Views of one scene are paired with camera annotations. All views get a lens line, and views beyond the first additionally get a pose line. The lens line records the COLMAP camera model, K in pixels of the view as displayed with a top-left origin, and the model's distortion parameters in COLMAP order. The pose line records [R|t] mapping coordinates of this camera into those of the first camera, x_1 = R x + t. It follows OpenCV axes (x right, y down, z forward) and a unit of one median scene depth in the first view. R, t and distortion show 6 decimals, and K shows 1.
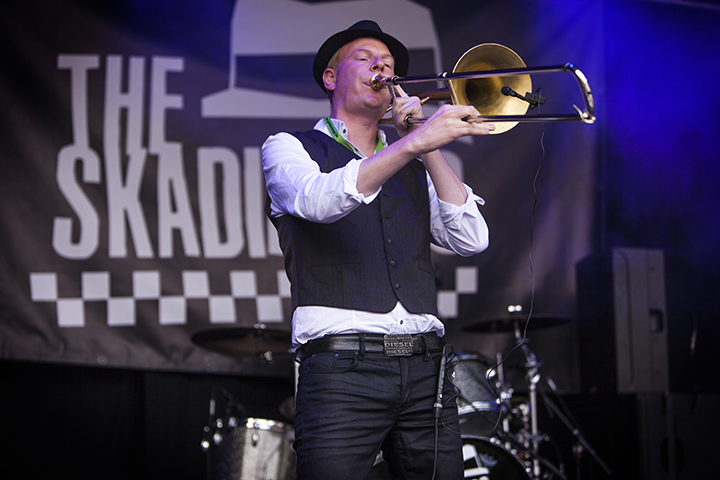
lens RADIAL K [[1903.1, 0, 359.7], [0, 1903.1, 238.8], [0, 0, 1]] dist [-0.021388, 0.000000]
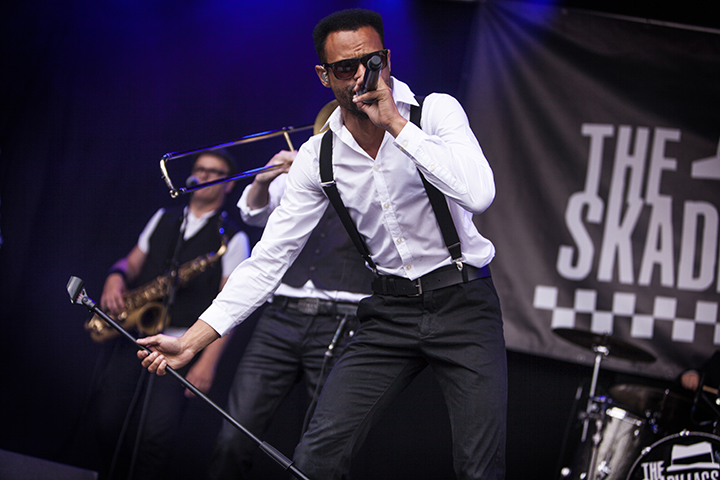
lens RADIAL K [[1557.4, 0, 363.0], [0, 1557.4, 240.2], [0, 0, 1]] dist [-0.225936, 0.000000]
pose [[0.760018, 0.062734, -0.646867, 0.423675], [-0.092262, 0.995664, -0.011840, 0.009900], [0.643320, 0.068680, 0.762511, 0.088556]]
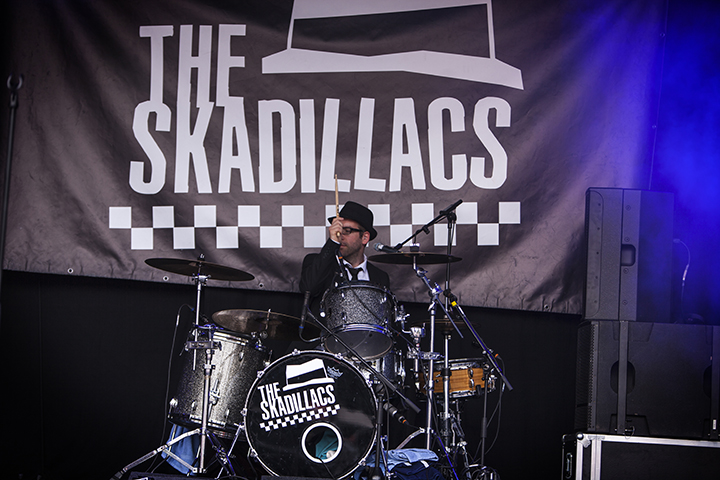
lens RADIAL K [[2237.0, 0, 358.5], [0, 2237.0, 239.8], [0, 0, 1]] dist [0.155980, 0.000000]
pose [[0.911992, 0.020254, -0.409708, 0.557135], [0.006316, 0.997969, 0.063394, -0.050131], [0.410160, -0.060403, 0.910011, -0.254307]]
